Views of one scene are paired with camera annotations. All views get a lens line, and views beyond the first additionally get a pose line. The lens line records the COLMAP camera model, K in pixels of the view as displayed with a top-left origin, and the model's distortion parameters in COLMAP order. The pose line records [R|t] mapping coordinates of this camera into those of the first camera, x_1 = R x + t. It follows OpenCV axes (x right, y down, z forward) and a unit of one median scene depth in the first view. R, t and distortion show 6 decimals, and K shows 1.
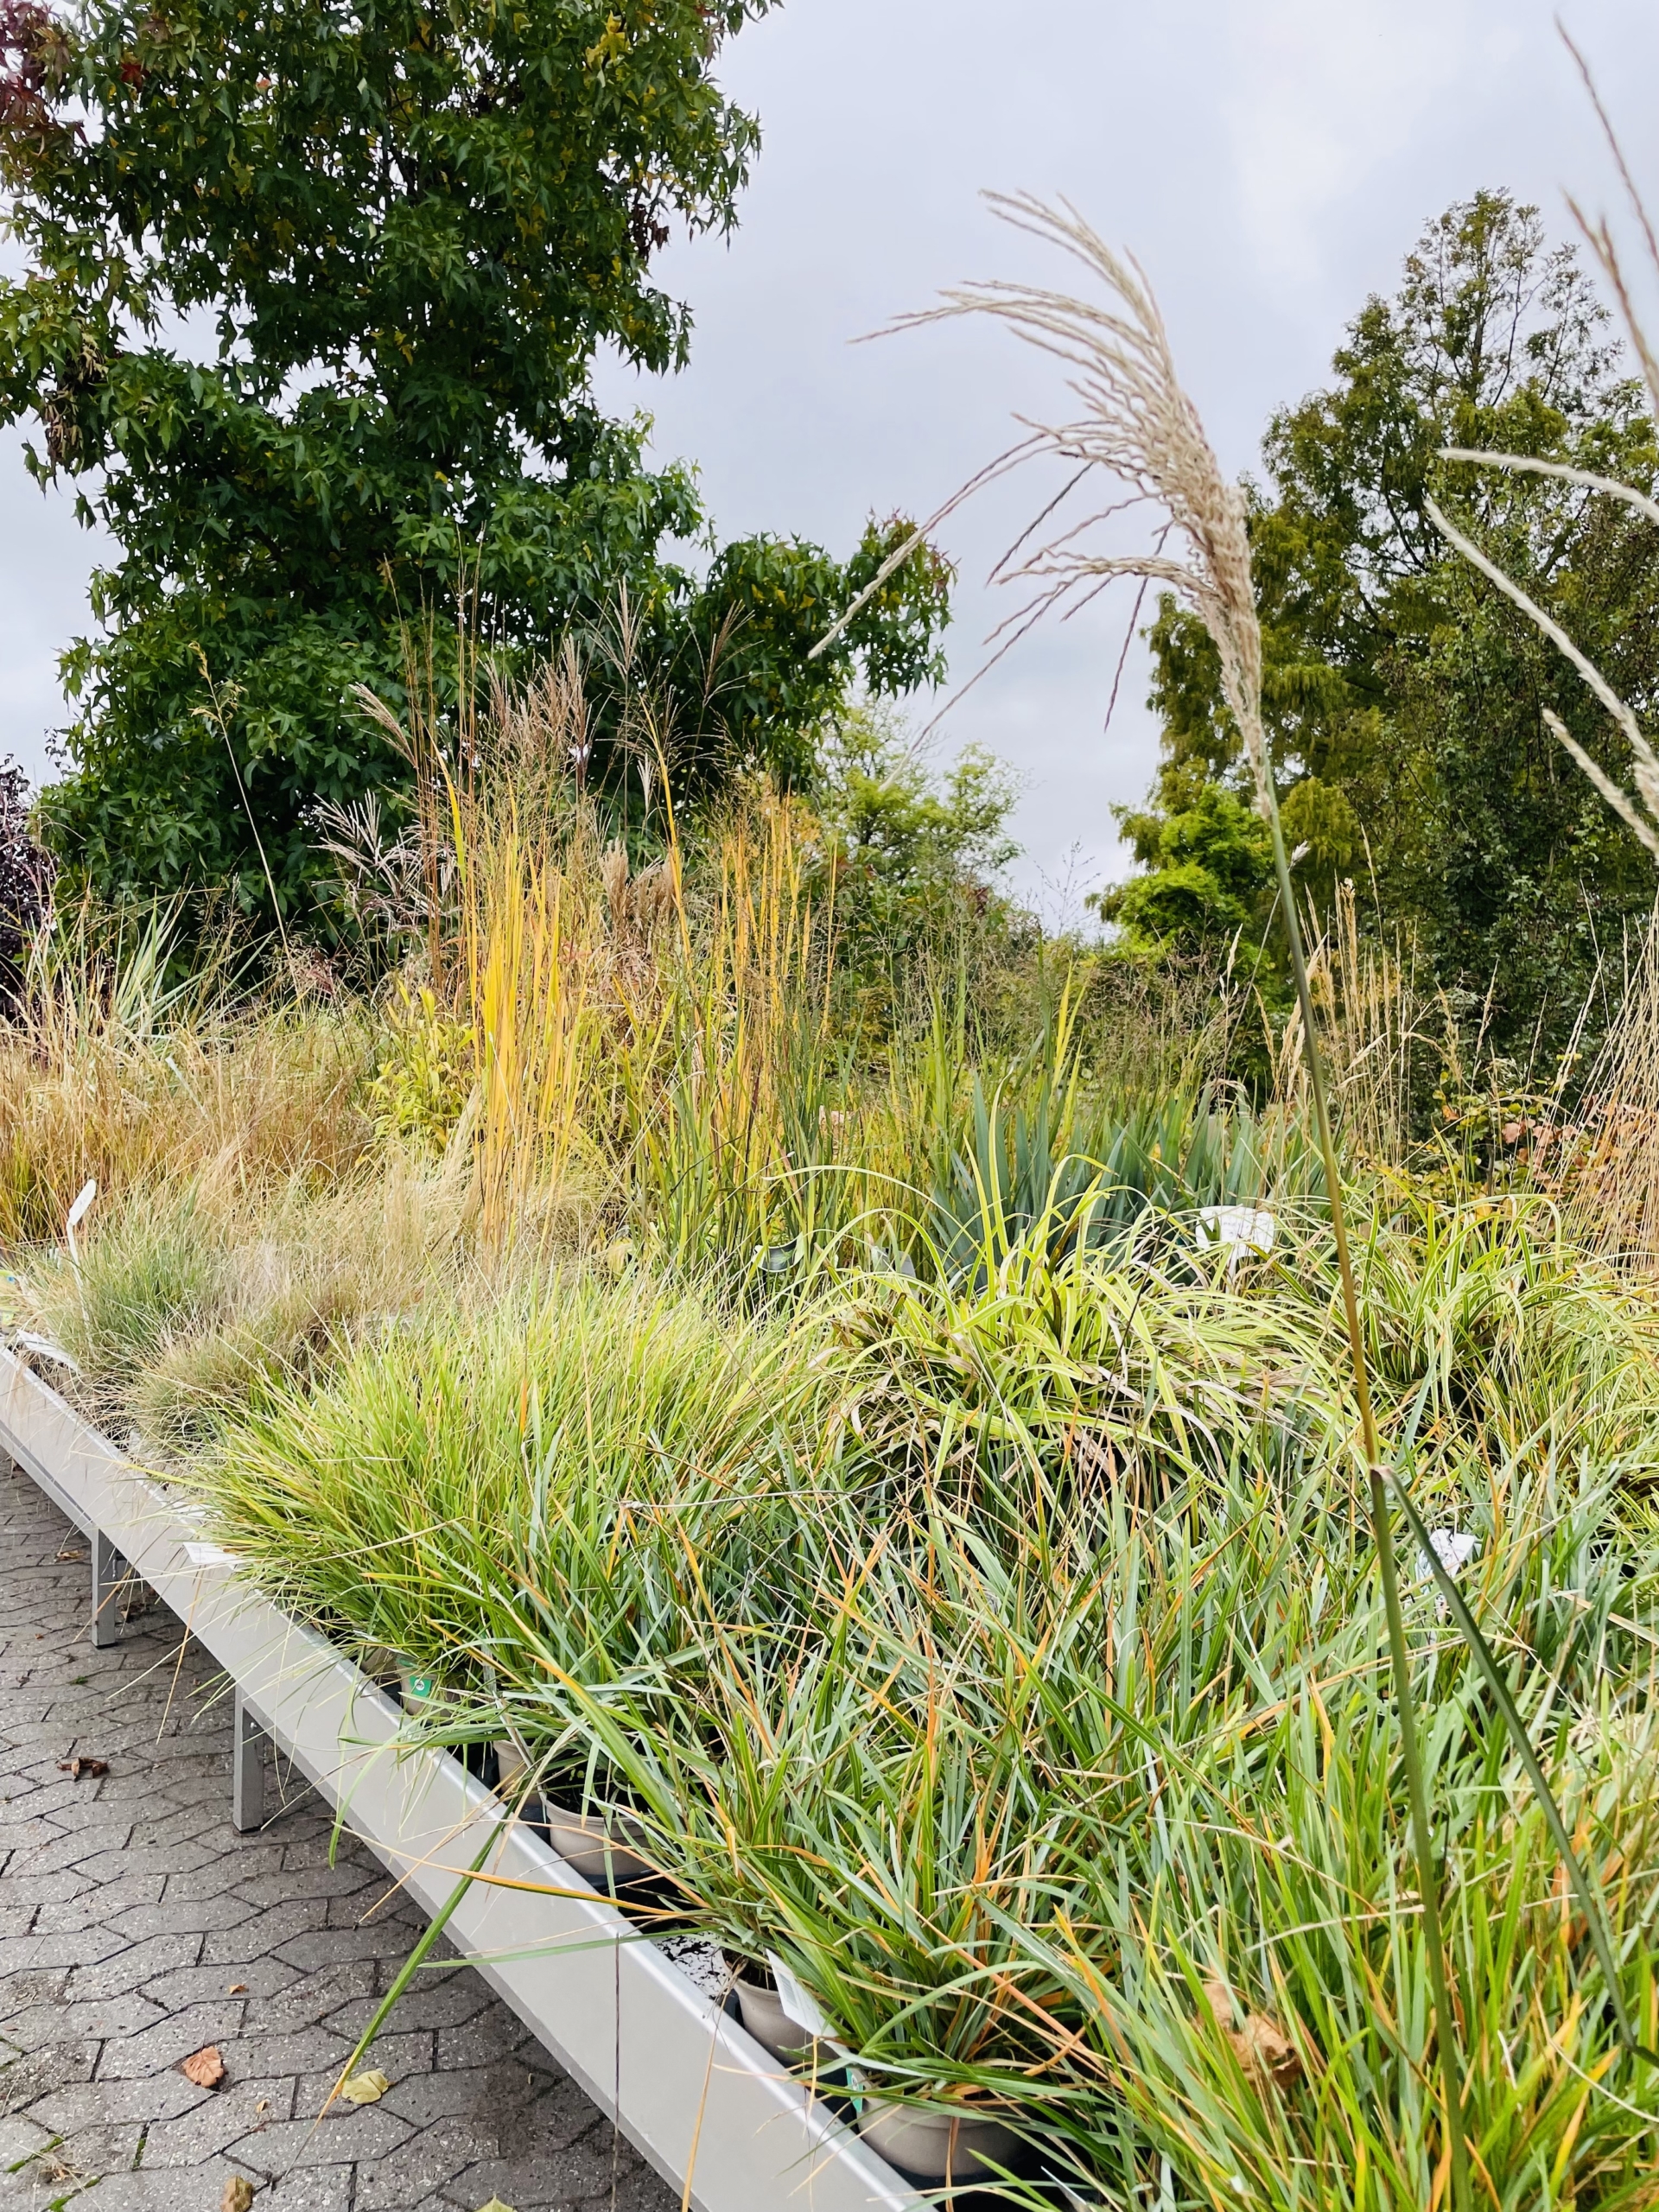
lens RADIAL K [[1652.2, 0, 845.6], [0, 1652.2, 1116.7], [0, 0, 1]] dist [0.006364, -0.013826]
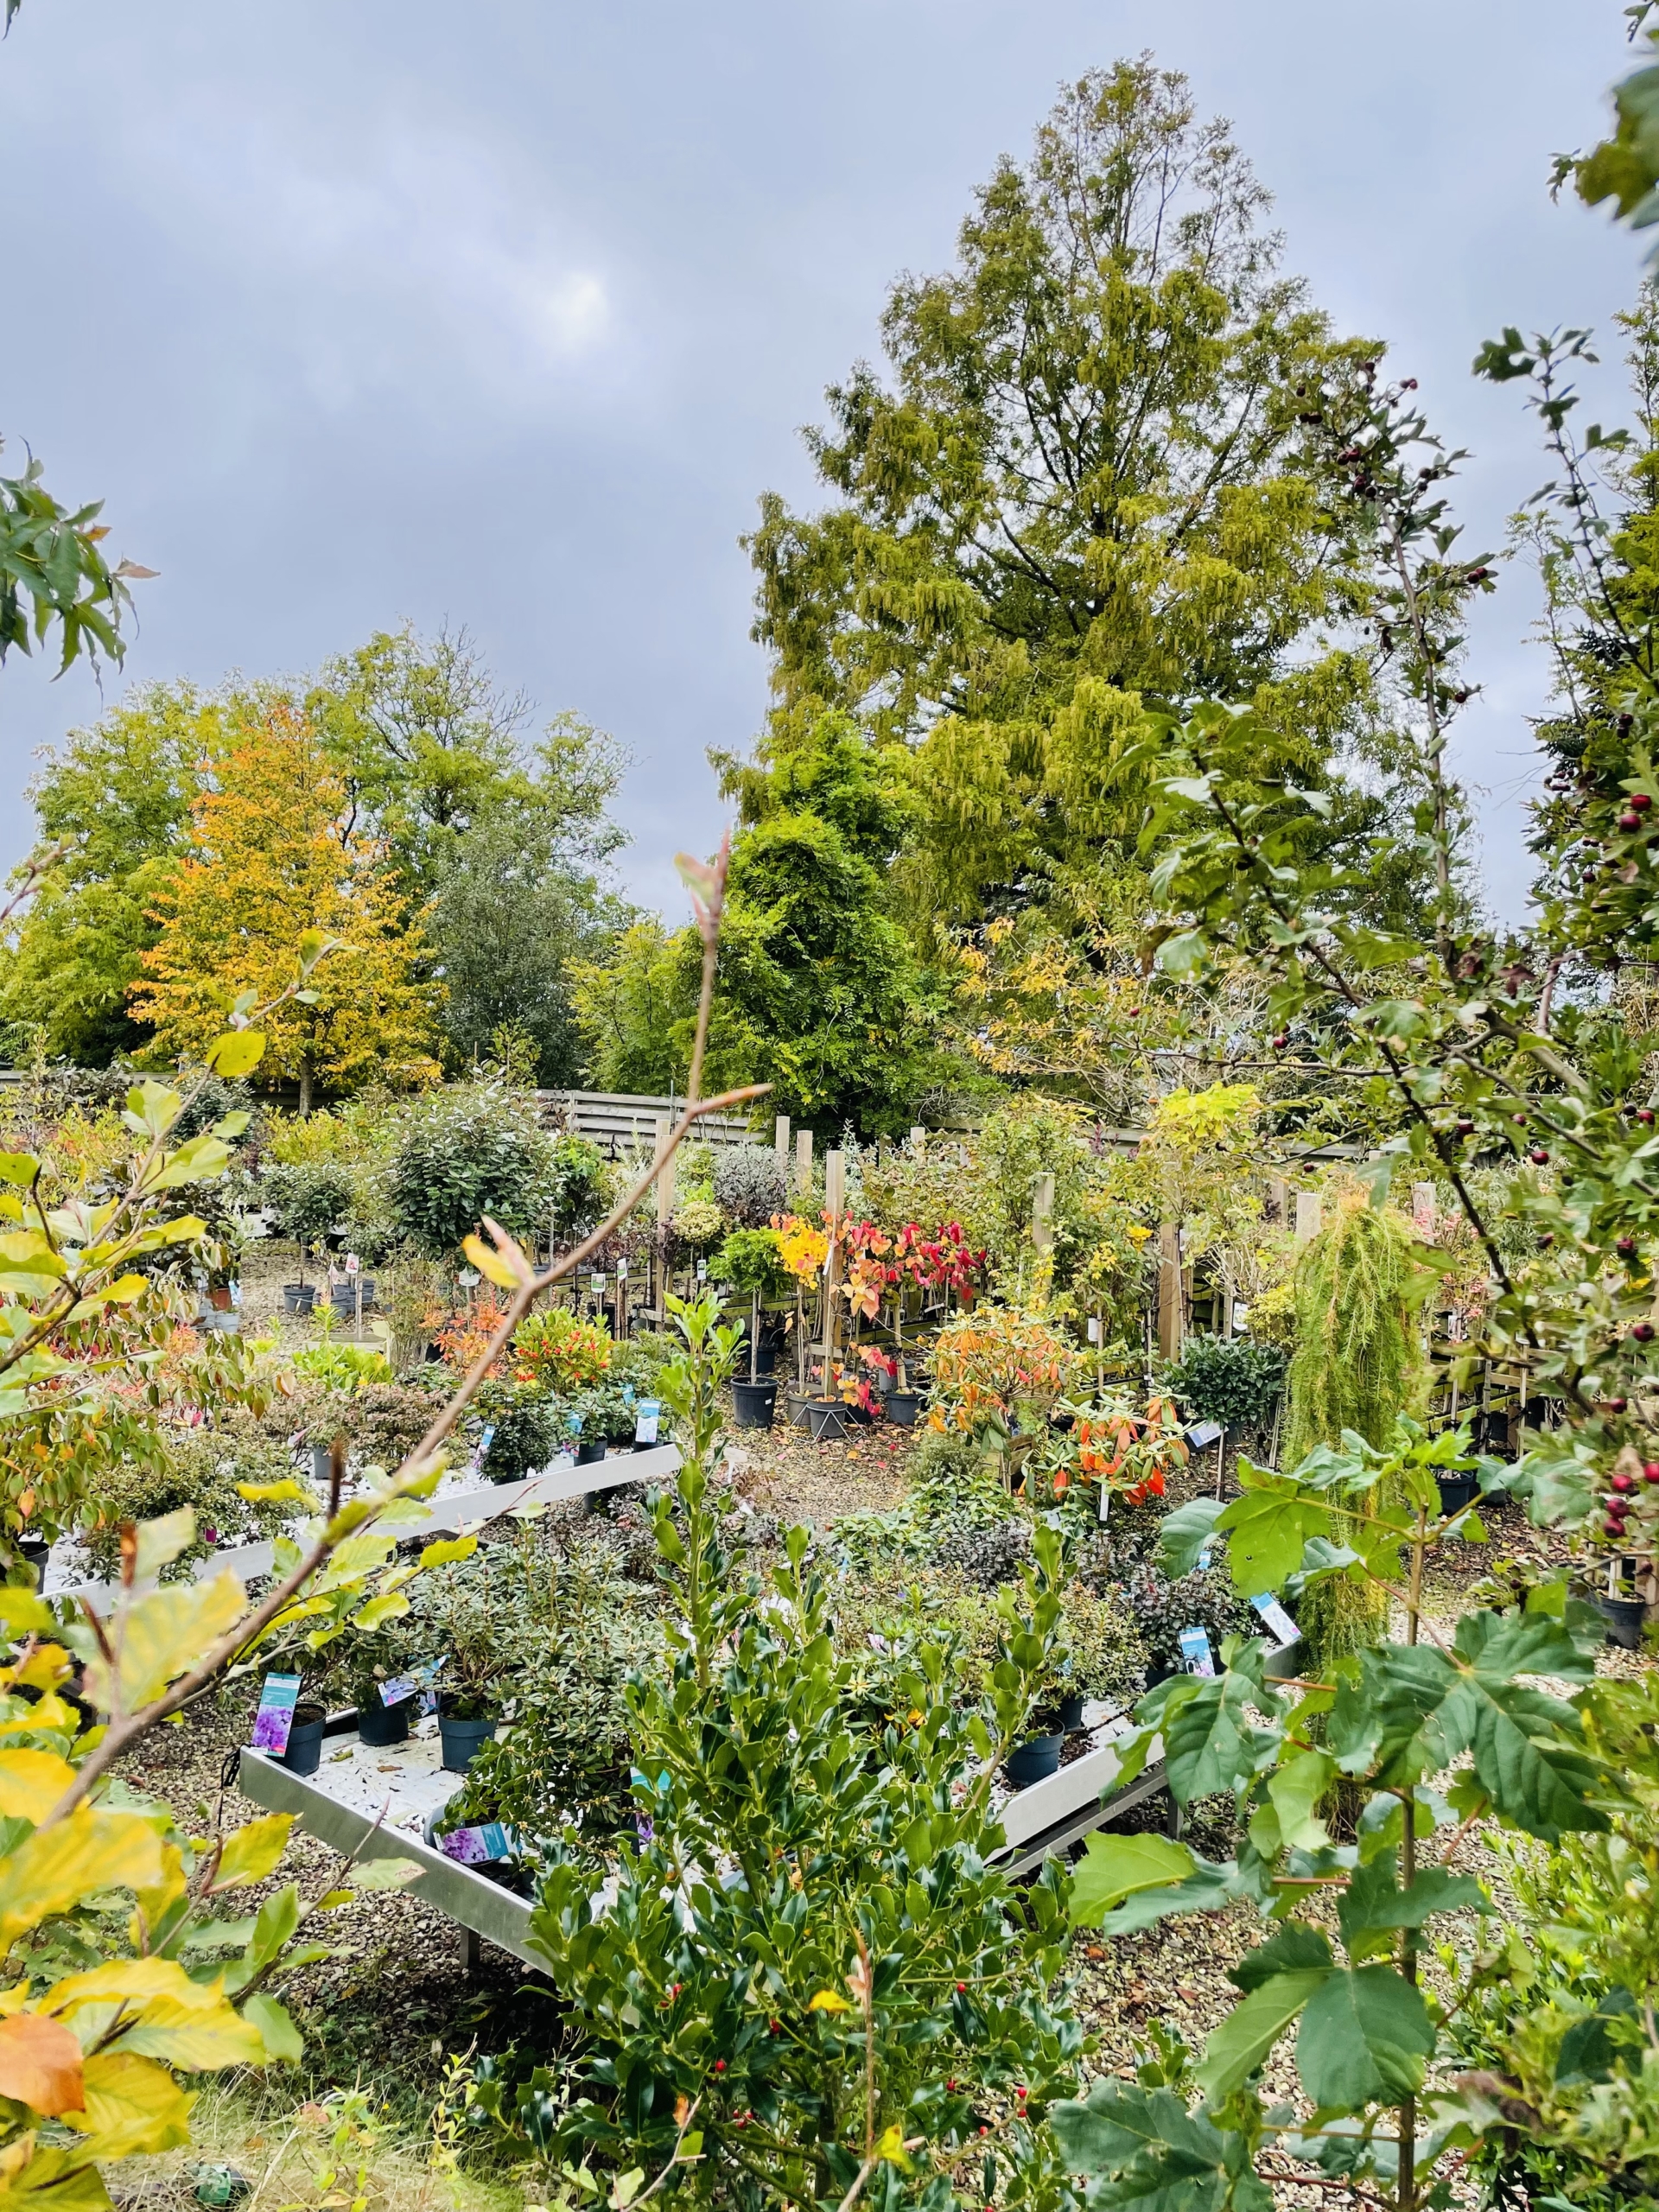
lens RADIAL K [[1652.2, 0, 830.5], [0, 1652.2, 1103.2], [0, 0, 1]] dist [0.006364, -0.013826]
pose [[0.977199, -0.018226, 0.211540, 0.045066], [0.021223, 0.999704, -0.011907, -0.007269], [-0.211260, 0.016125, 0.977297, 0.204186]]
